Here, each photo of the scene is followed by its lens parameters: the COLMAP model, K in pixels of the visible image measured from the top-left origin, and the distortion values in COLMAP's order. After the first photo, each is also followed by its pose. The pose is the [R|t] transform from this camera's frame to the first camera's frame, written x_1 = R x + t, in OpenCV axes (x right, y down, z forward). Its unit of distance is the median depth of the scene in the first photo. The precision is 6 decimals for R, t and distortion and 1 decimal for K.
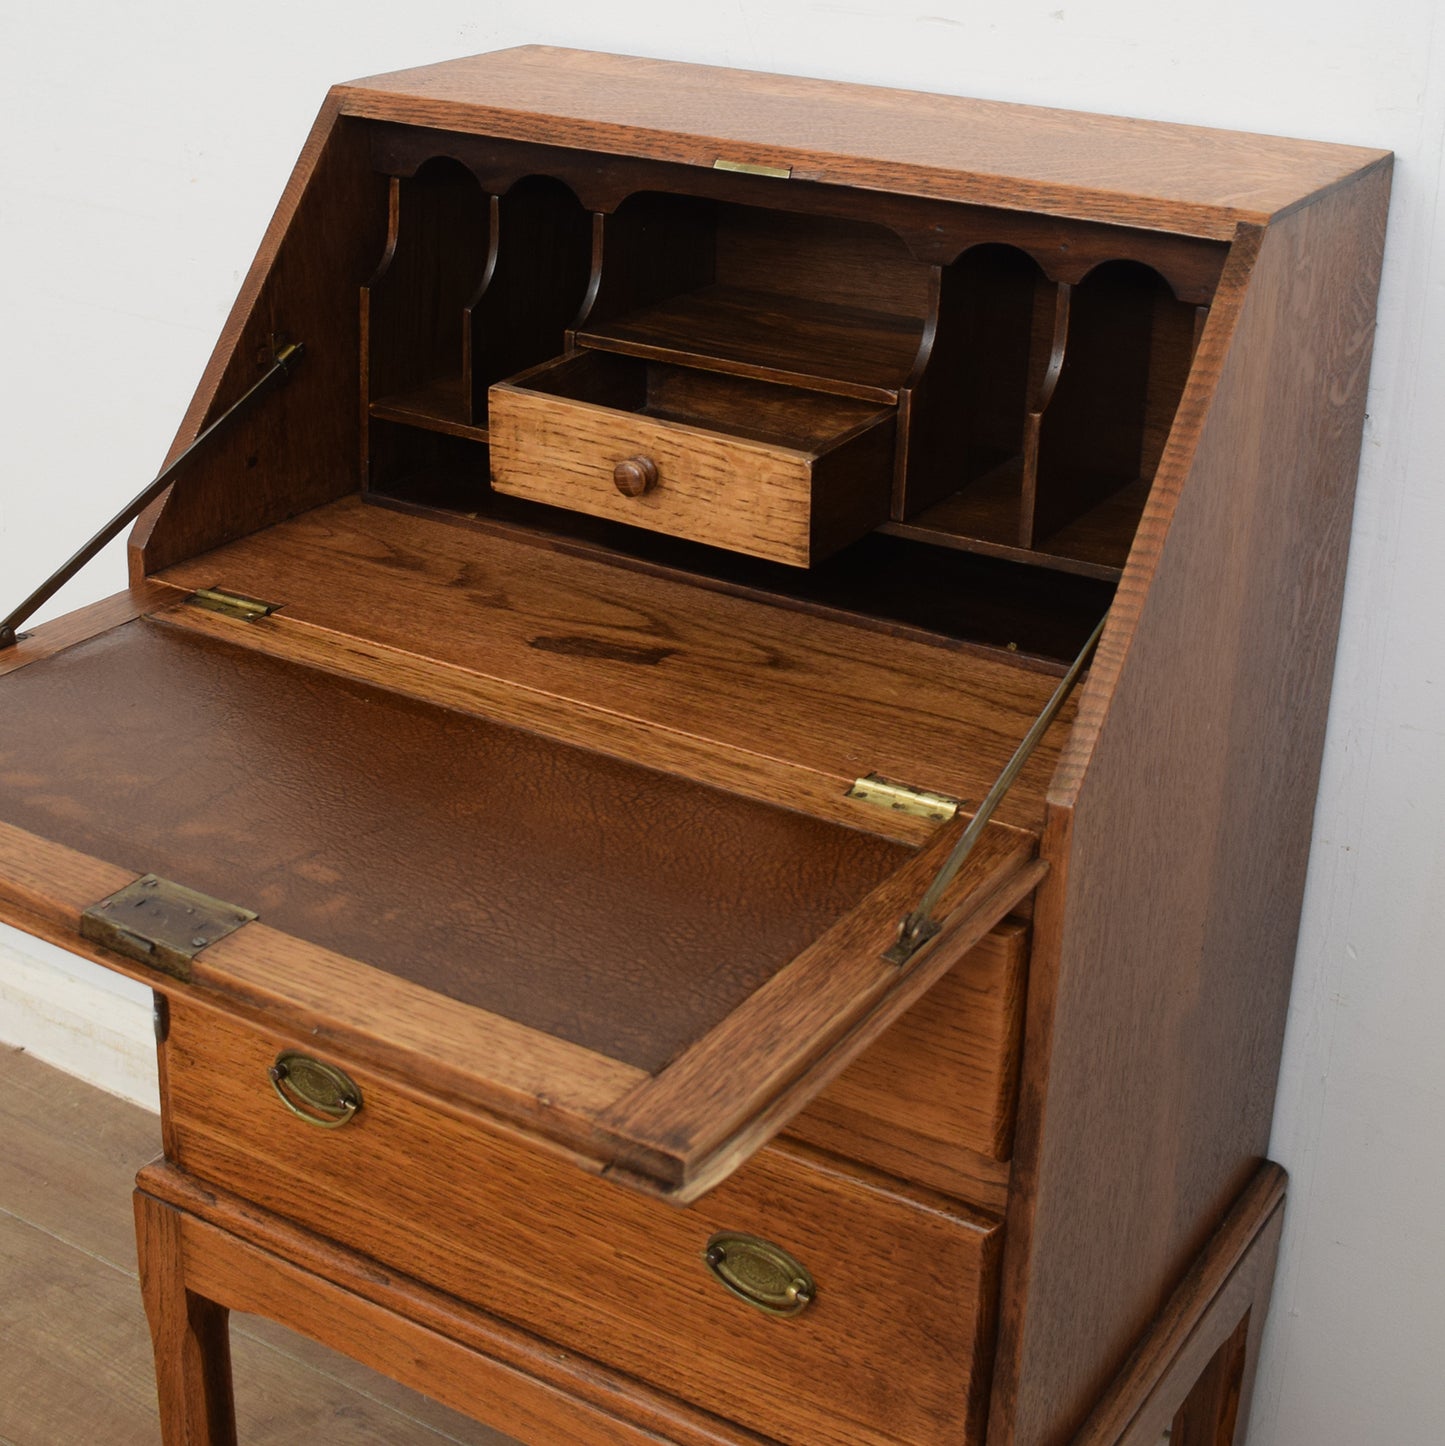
lens RADIAL K [[2311.6, 0, 709.0], [0, 2311.6, 467.7], [0, 0, 1]] dist [-0.091317, 0.000000]
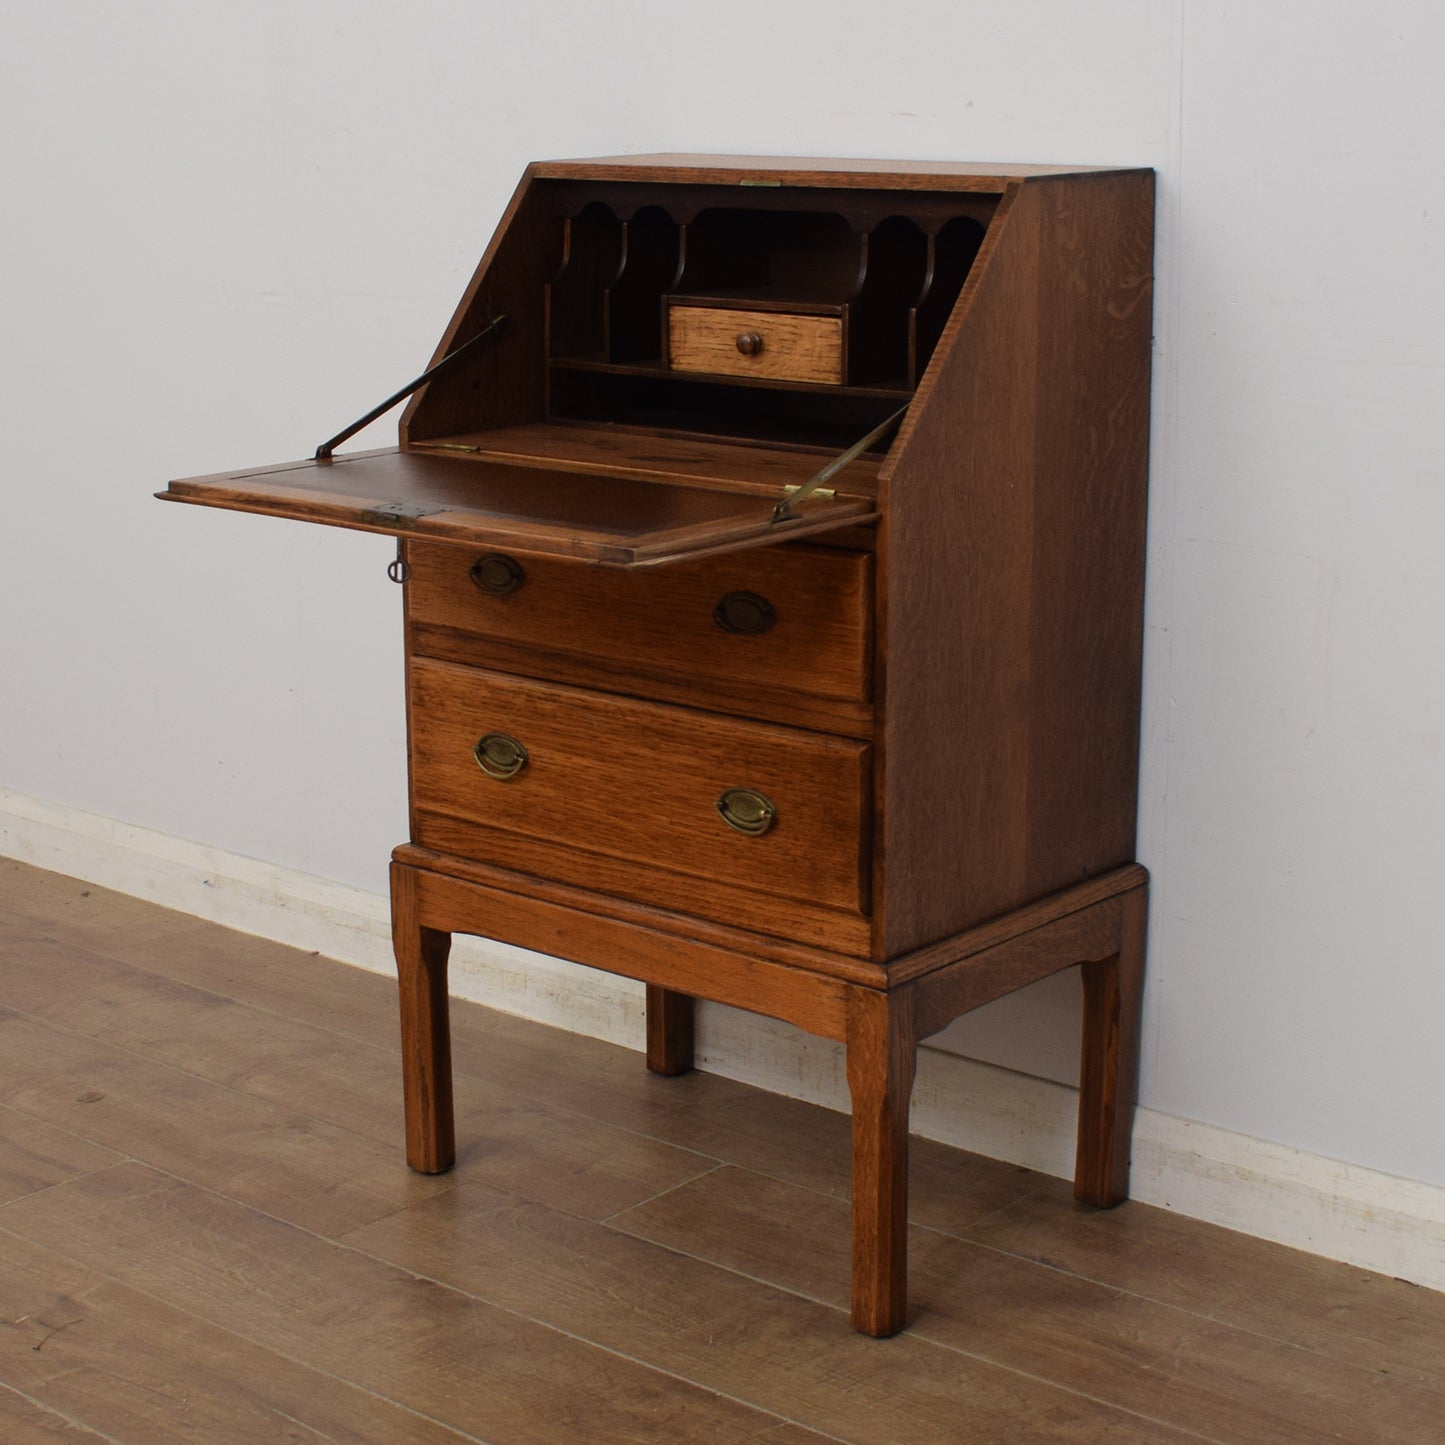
lens RADIAL K [[2758.0, 0, 731.3], [0, 2758.0, 683.3], [0, 0, 1]] dist [-0.080468, 0.000000]
pose [[0.989825, 0.000895, -0.142285, 0.283258], [-0.014661, 0.995299, -0.095729, 0.428206], [0.141530, 0.096841, 0.985186, -0.959092]]
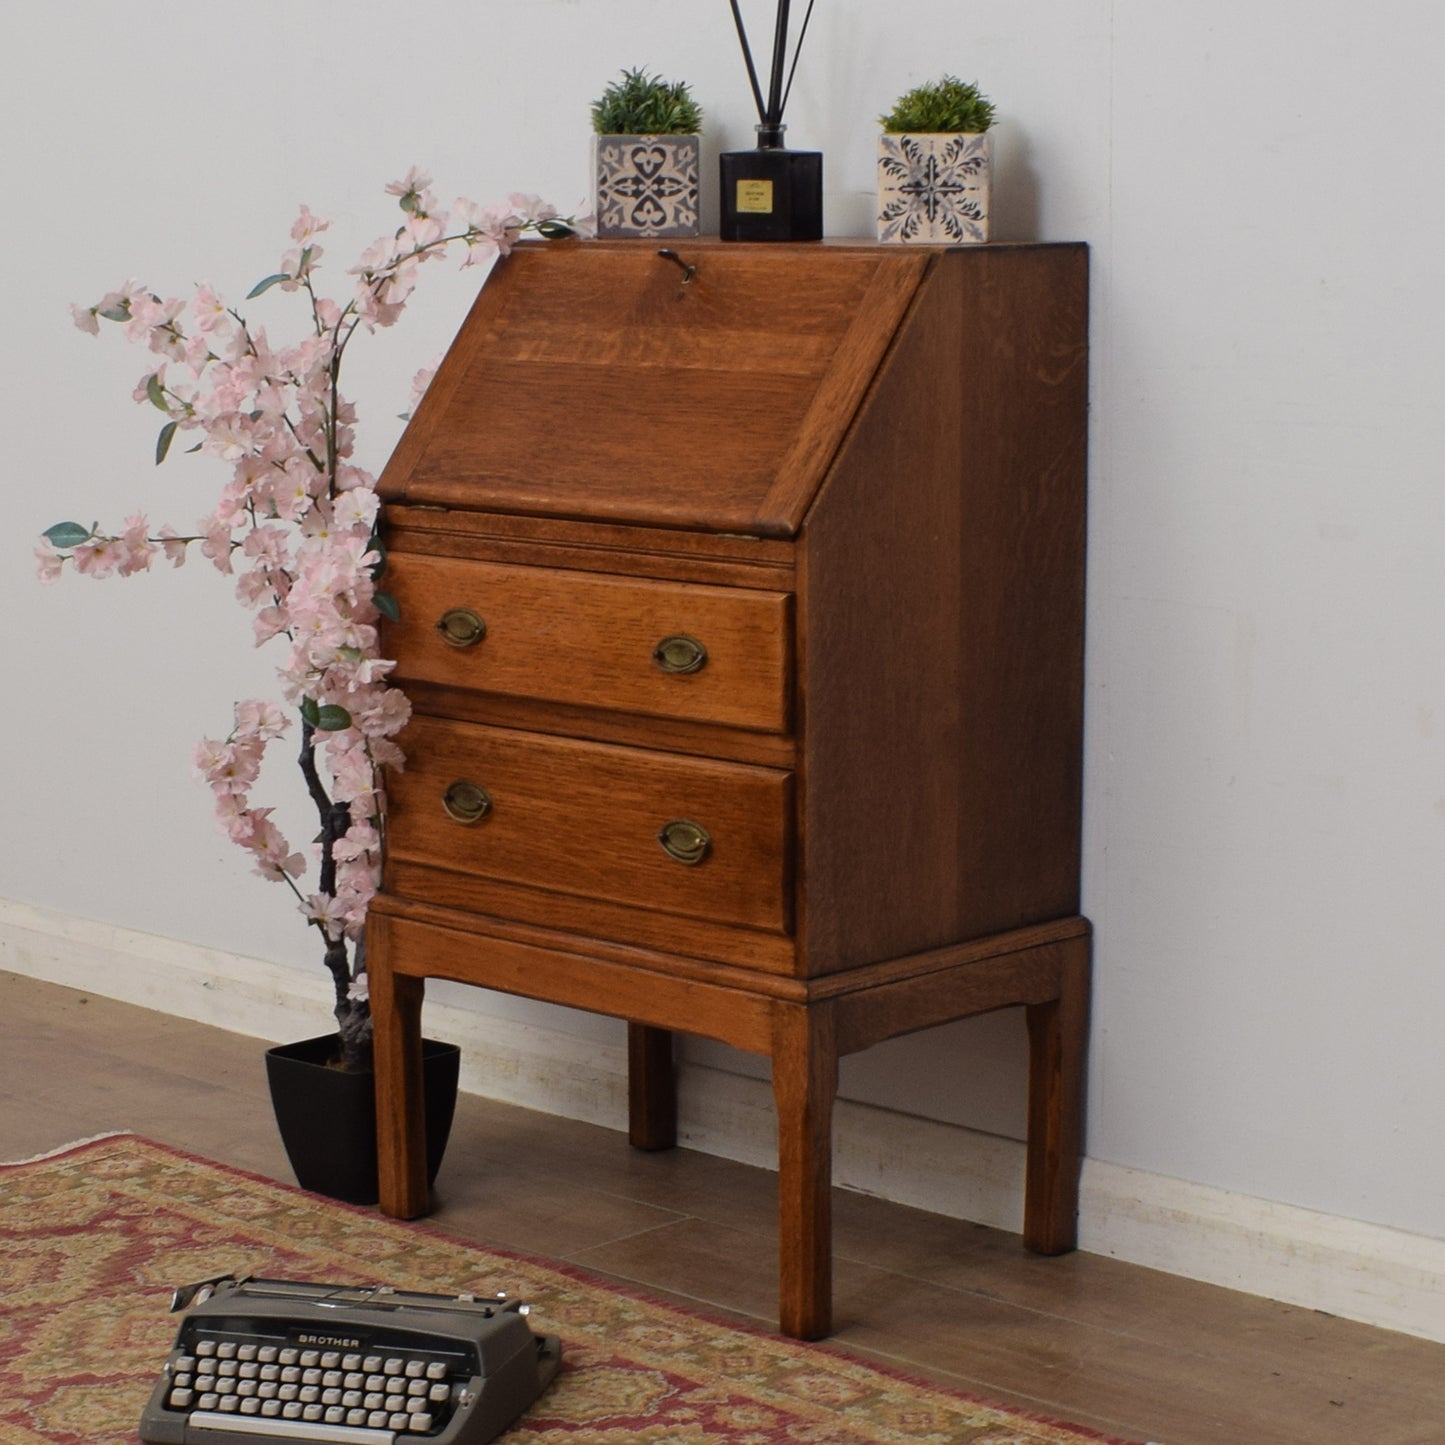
lens RADIAL K [[3533.5, 0, 780.9], [0, 3533.5, 887.9], [0, 0, 1]] dist [-0.046008, 0.000000]
pose [[0.981913, 0.008064, -0.189162, 0.587462], [-0.030476, 0.992796, -0.115878, 0.668966], [0.186864, 0.119547, 0.975085, -1.599145]]
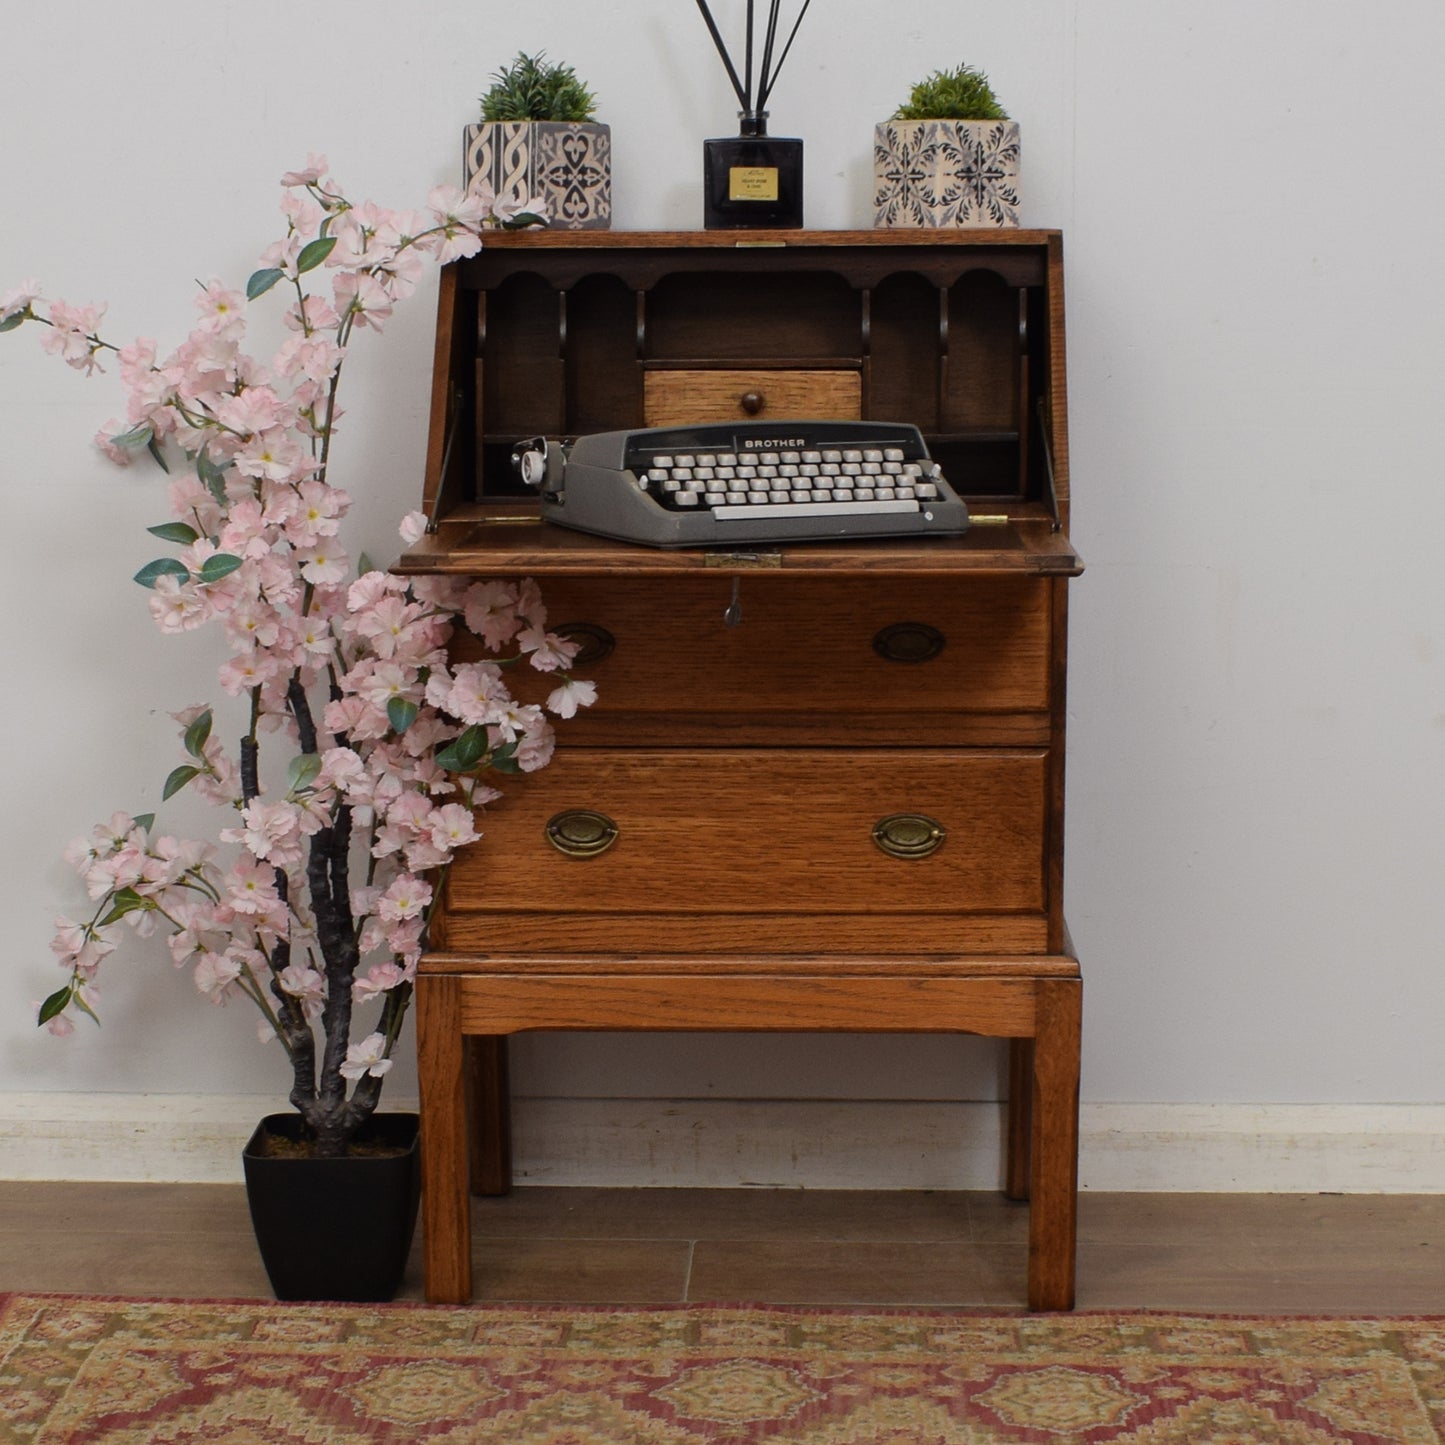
lens RADIAL K [[3150.2, 0, 685.9], [0, 3150.2, 850.2], [0, 0, 1]] dist [-0.072551, 0.000000]
pose [[0.873316, -0.123174, 0.471324, -1.197385], [0.181538, 0.980105, -0.080234, 0.496806], [-0.452065, 0.155633, 0.878303, -0.987296]]
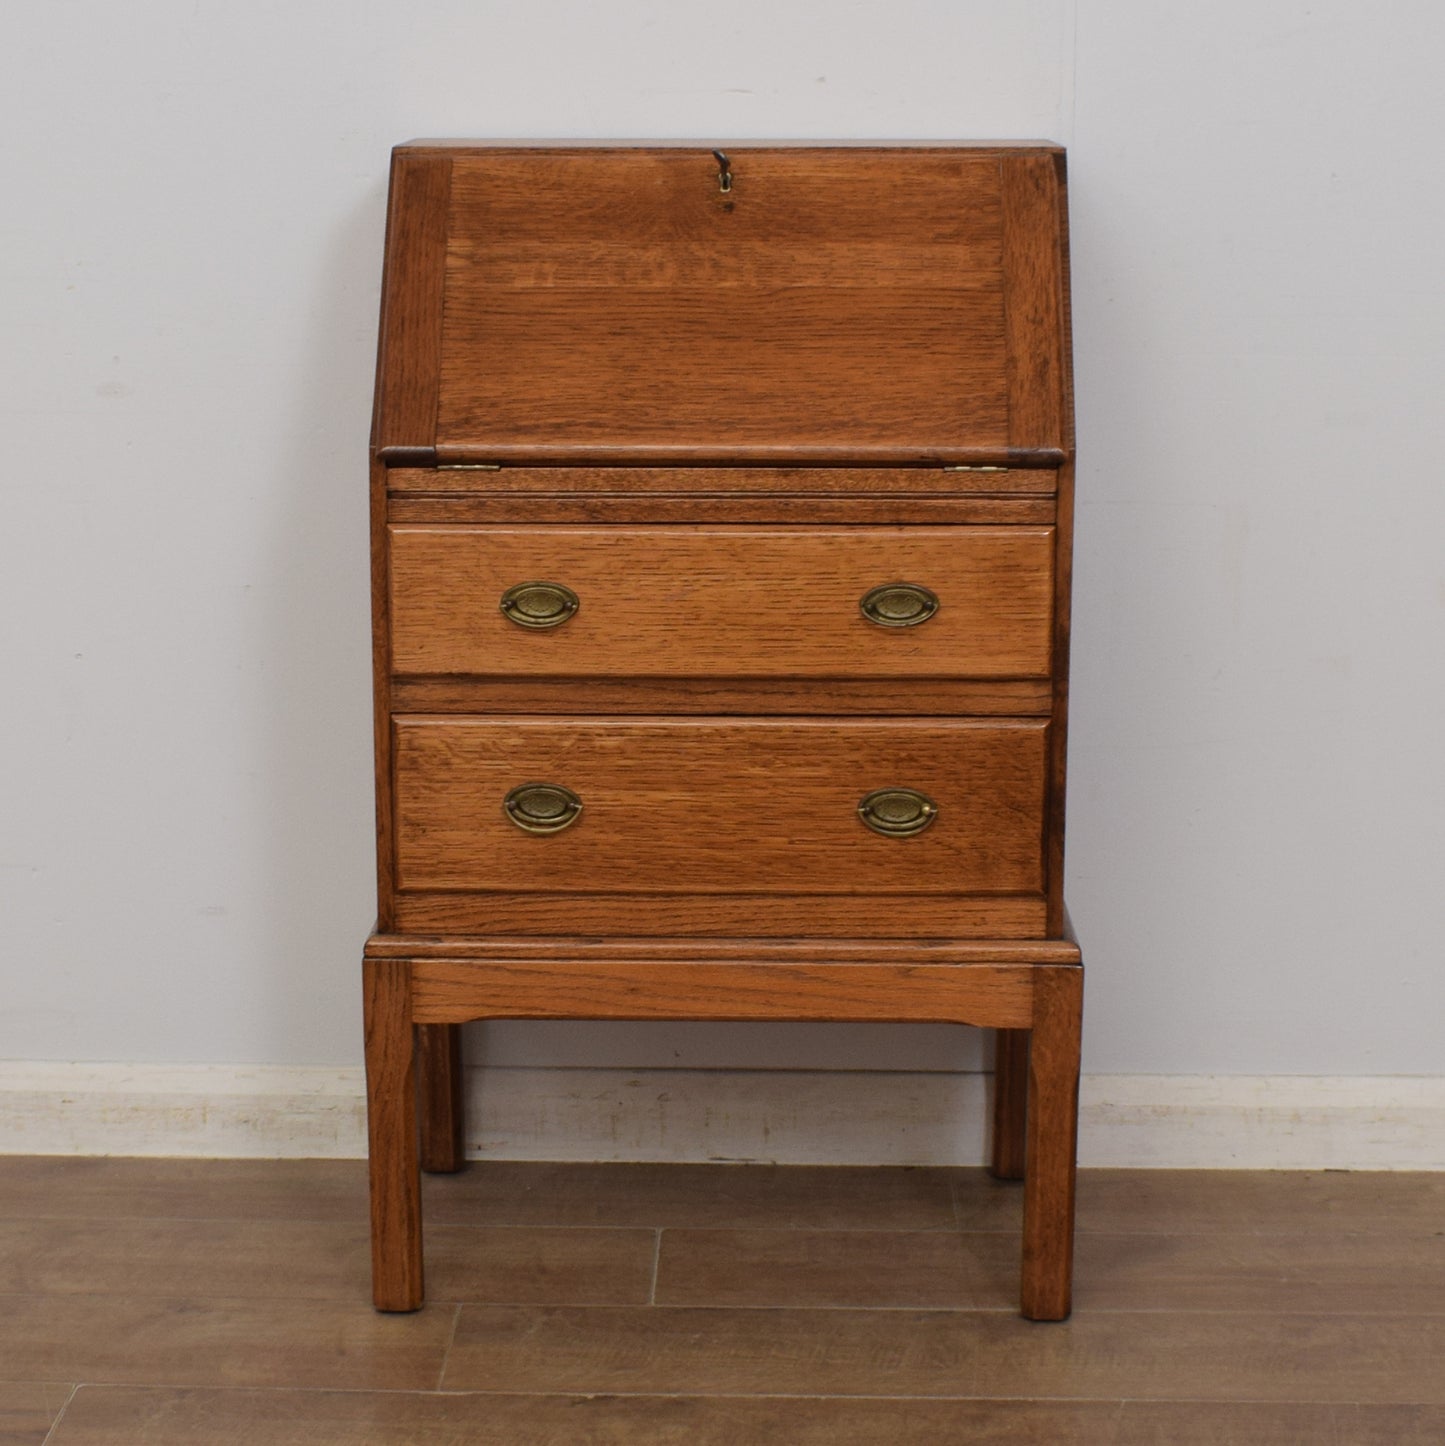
lens RADIAL K [[3136.1, 0, 671.8], [0, 3136.1, 801.0], [0, 0, 1]] dist [-0.068998, 0.000000]
pose [[0.866752, -0.140481, 0.478546, -1.112004], [0.180599, 0.982799, -0.038597, 0.379182], [-0.464893, 0.119879, 0.877214, -0.826815]]
